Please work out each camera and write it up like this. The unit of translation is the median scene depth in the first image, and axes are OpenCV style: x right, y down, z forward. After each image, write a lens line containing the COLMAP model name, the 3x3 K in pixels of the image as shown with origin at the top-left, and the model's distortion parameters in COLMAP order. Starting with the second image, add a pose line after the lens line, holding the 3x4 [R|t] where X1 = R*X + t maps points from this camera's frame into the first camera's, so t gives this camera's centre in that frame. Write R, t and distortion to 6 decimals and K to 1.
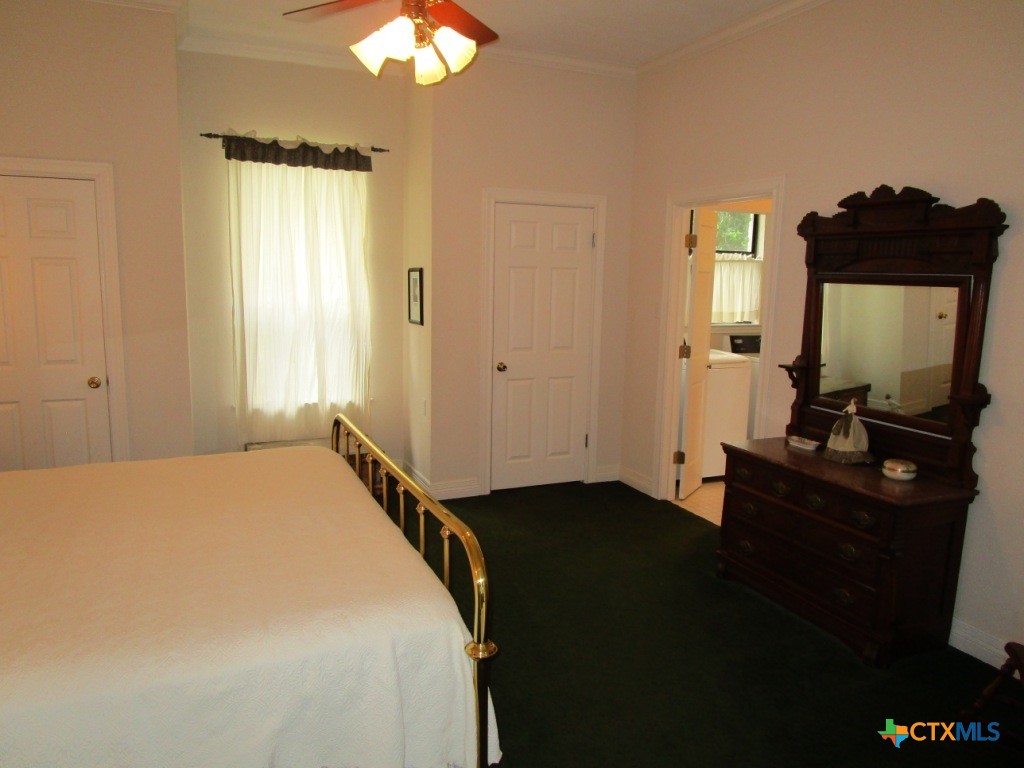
lens RADIAL K [[724.3, 0, 509.1], [0, 724.3, 382.7], [0, 0, 1]] dist [-0.025801, 0.001304]
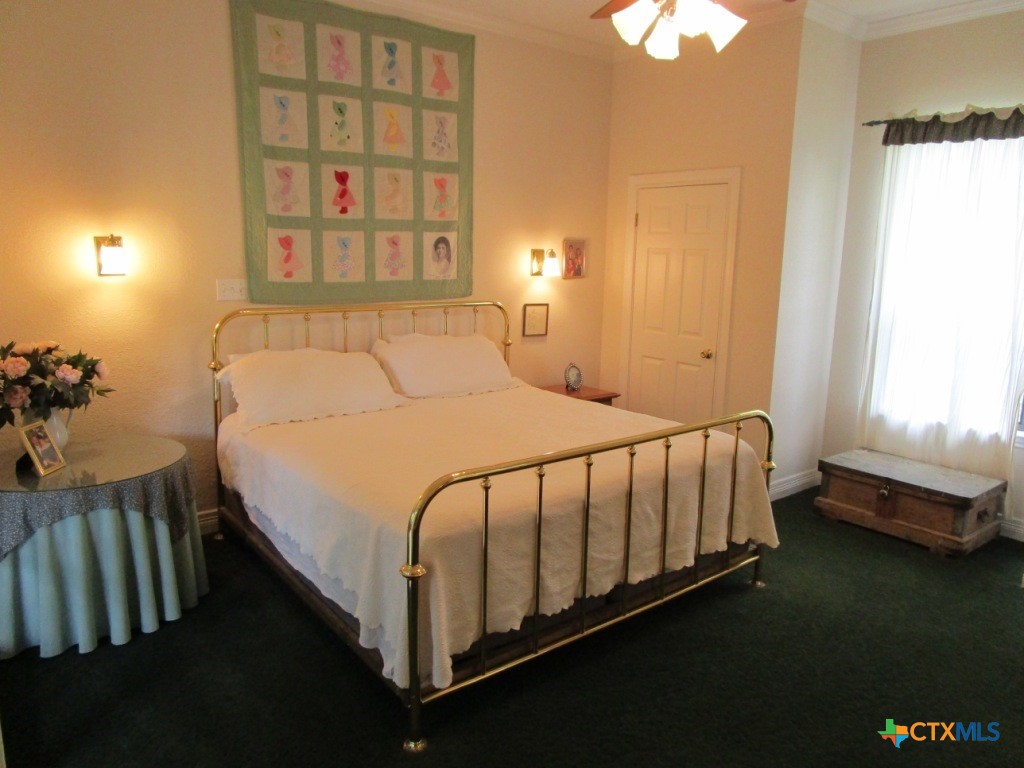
lens RADIAL K [[724.3, 0, 509.1], [0, 724.3, 382.7], [0, 0, 1]] dist [-0.025801, 0.001304]
pose [[0.248930, 0.162954, -0.954714, 0.427412], [-0.165411, 0.978415, 0.123870, -0.040491], [0.954292, 0.127085, 0.270512, 0.309535]]
